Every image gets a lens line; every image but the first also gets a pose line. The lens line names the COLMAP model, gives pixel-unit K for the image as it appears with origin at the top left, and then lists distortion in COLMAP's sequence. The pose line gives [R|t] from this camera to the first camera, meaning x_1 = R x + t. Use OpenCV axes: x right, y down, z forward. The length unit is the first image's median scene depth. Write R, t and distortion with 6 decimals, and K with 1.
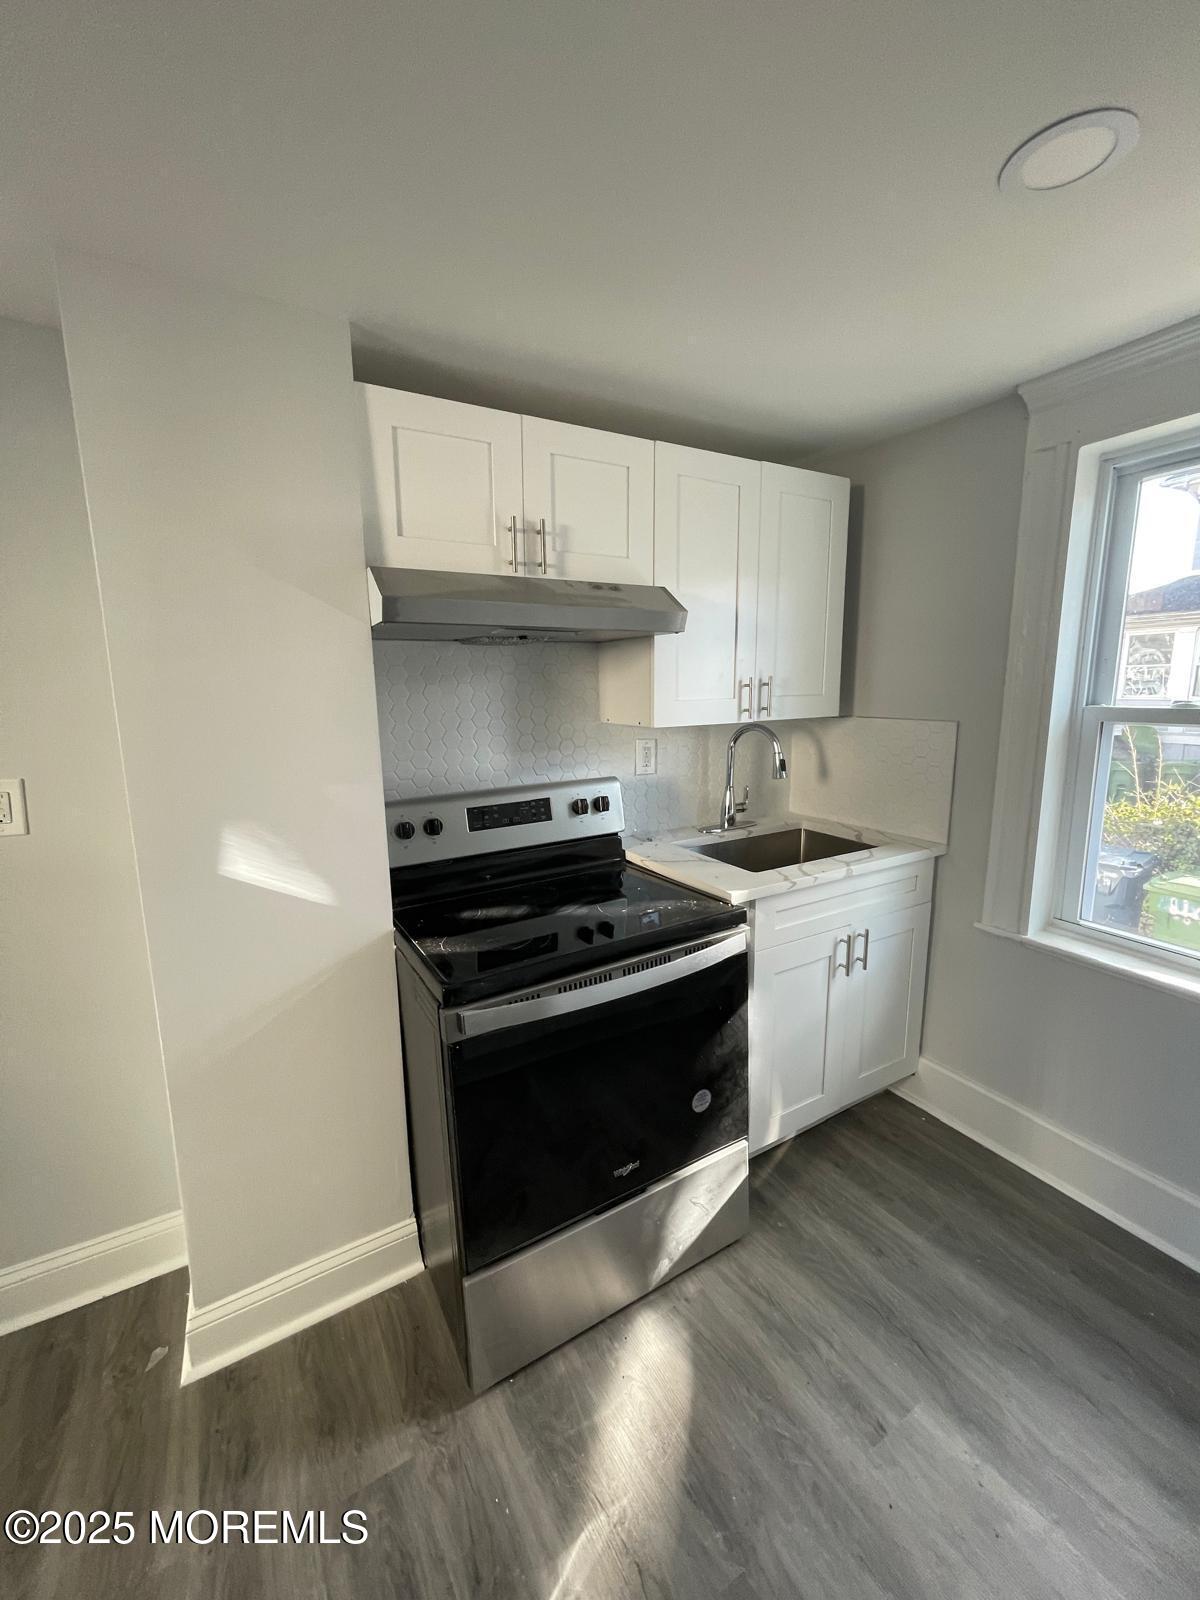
lens RADIAL K [[644.7, 0, 594.5], [0, 644.7, 797.3], [0, 0, 1]] dist [-0.000983, -0.000103]
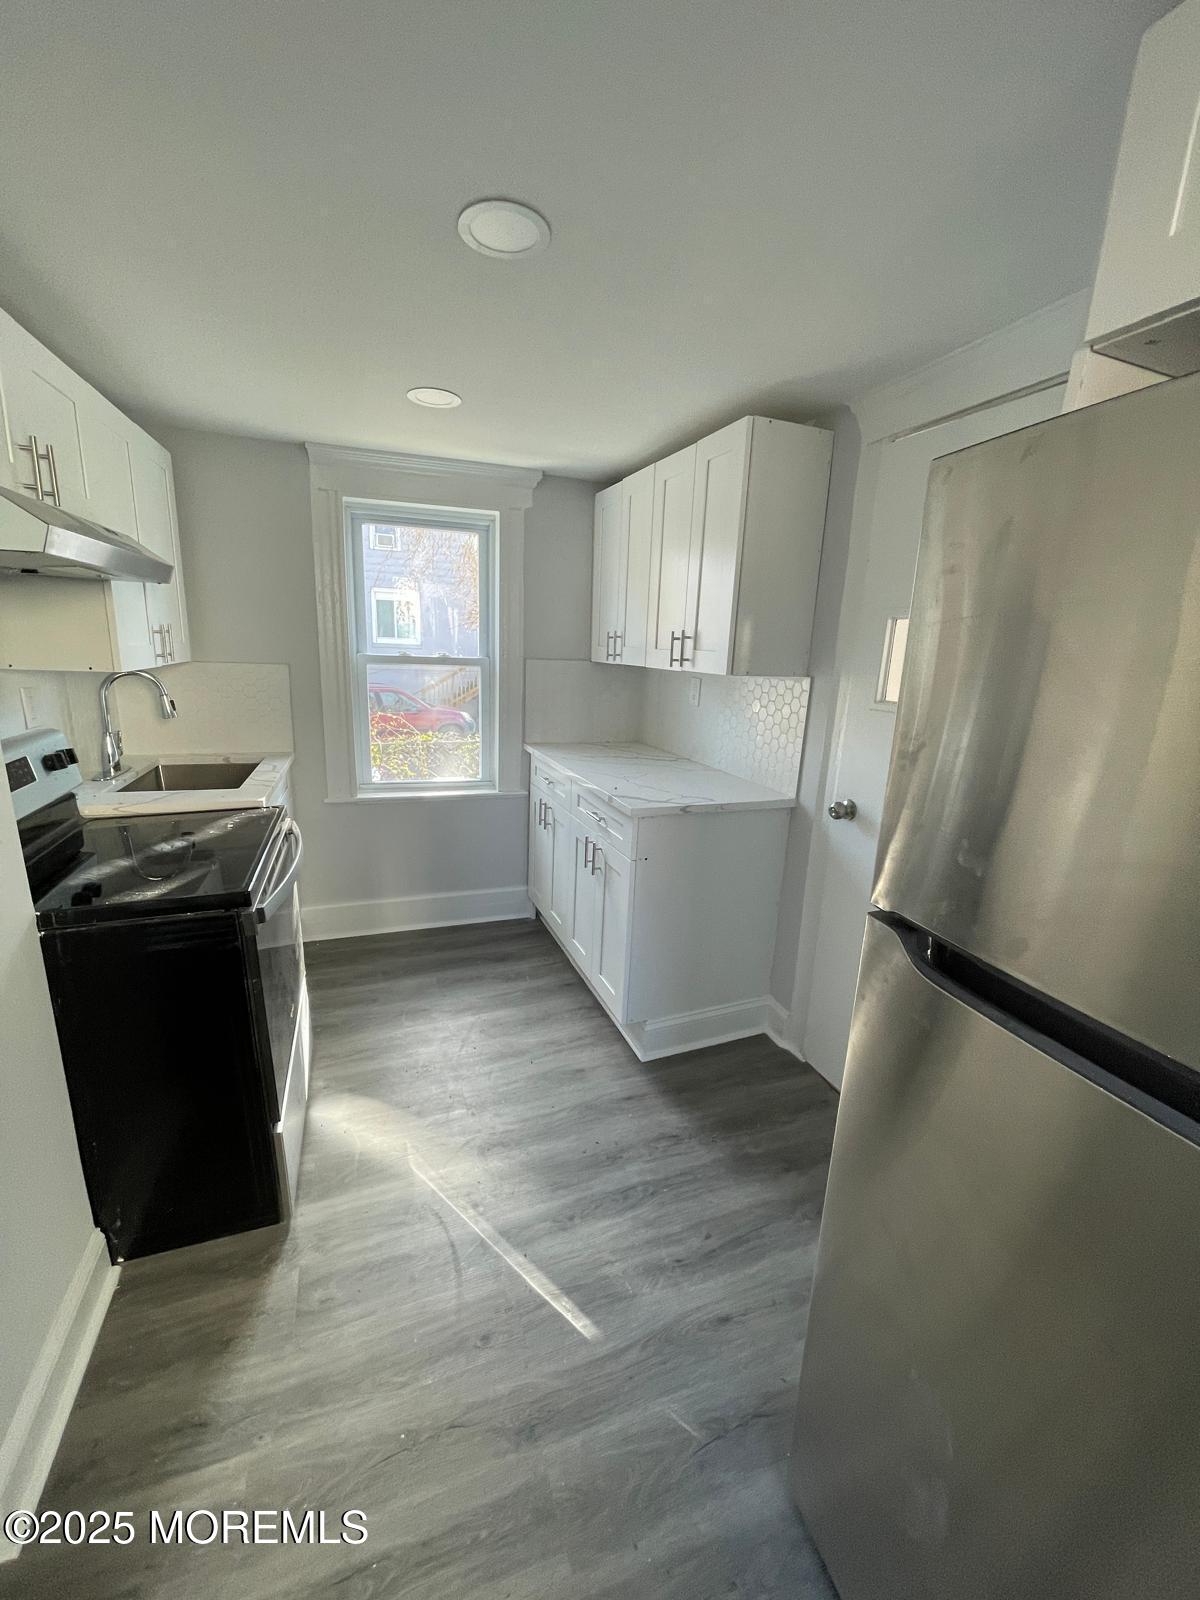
lens RADIAL K [[644.7, 0, 592.7], [0, 644.7, 799.8], [0, 0, 1]] dist [-0.000983, -0.000103]
pose [[0.195549, -0.209469, 0.958062, -0.900295], [0.136522, 0.973225, 0.184919, 0.002433], [-0.971145, 0.094636, 0.218910, 0.079148]]
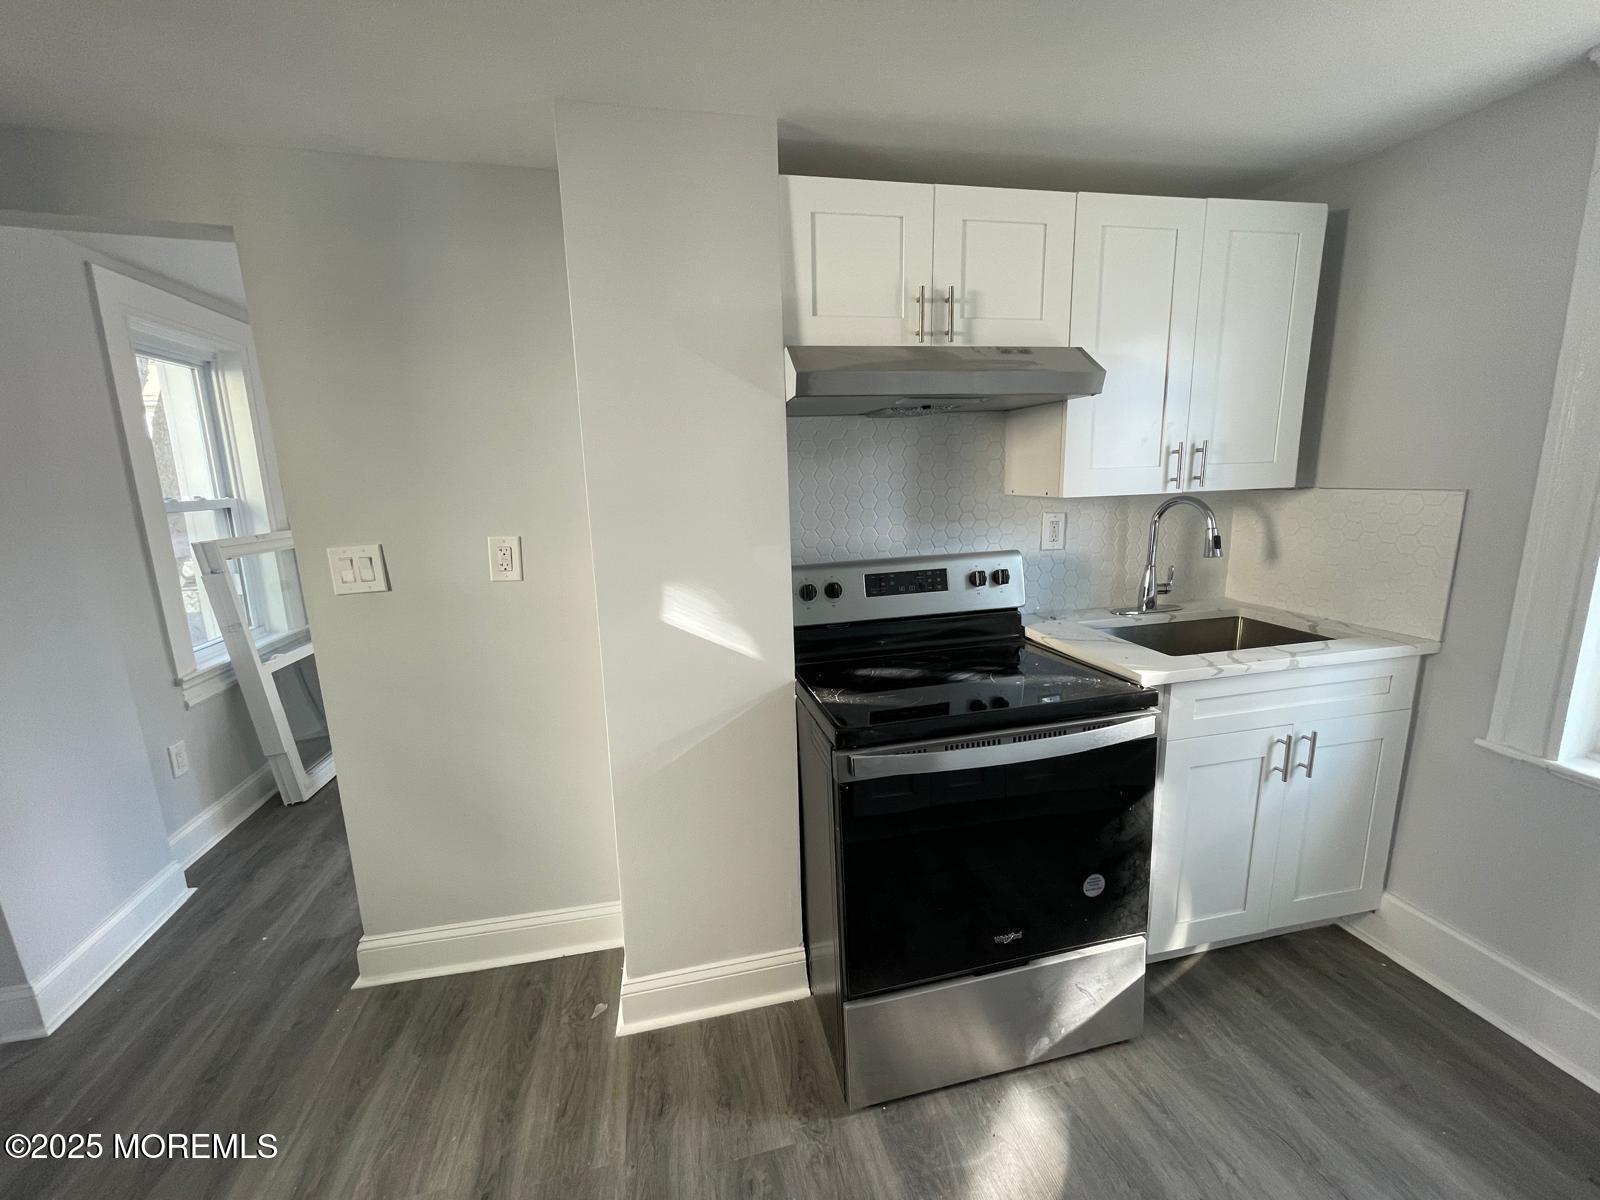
lens RADIAL K [[644.7, 0, 795.0], [0, 644.7, 601.5], [0, 0, 1]] dist [-0.000983, -0.000103]
pose [[0.951740, 0.045621, -0.303496, 0.013708], [-0.036906, 0.998727, 0.034394, 0.030502], [0.304679, -0.021534, 0.952212, -0.038446]]
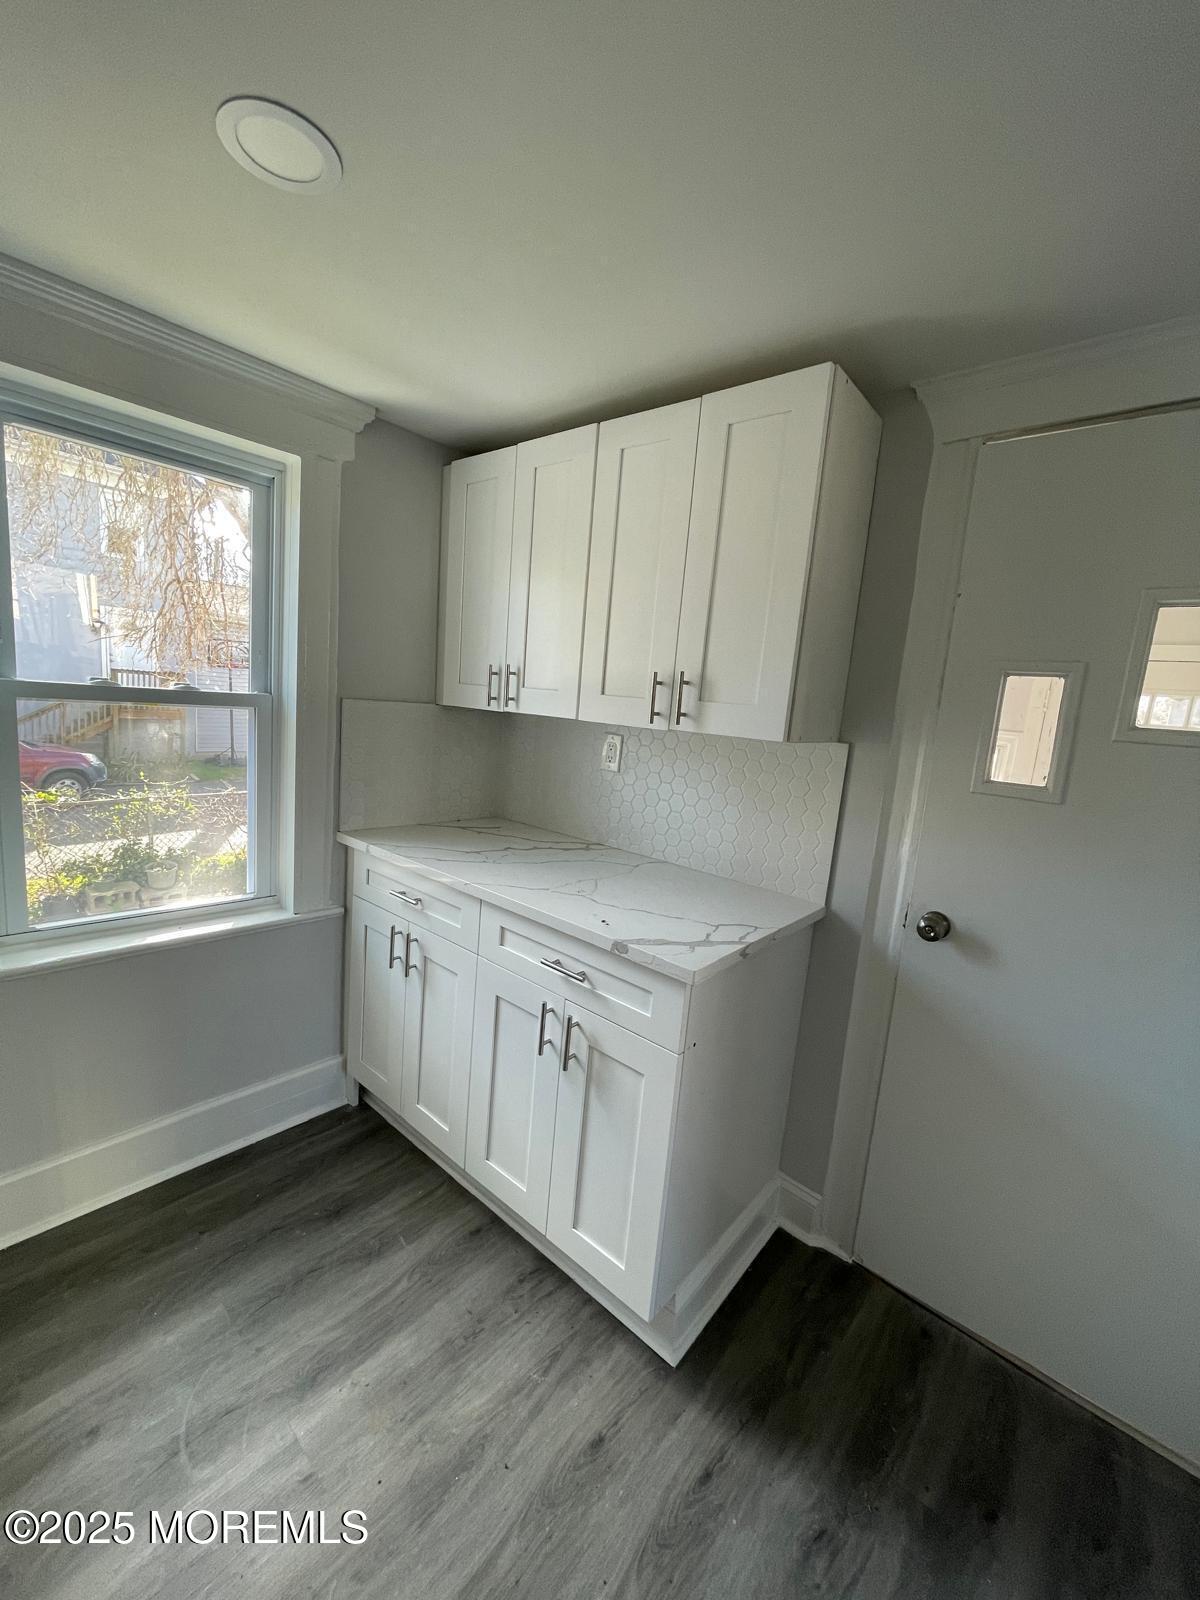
lens RADIAL K [[644.7, 0, 597.0], [0, 644.7, 797.6], [0, 0, 1]] dist [-0.000983, -0.000103]
pose [[-0.293028, -0.152137, 0.943922, -0.309197], [0.097820, 0.977308, 0.187885, -0.078946], [-0.951087, 0.147390, -0.271496, 0.559825]]
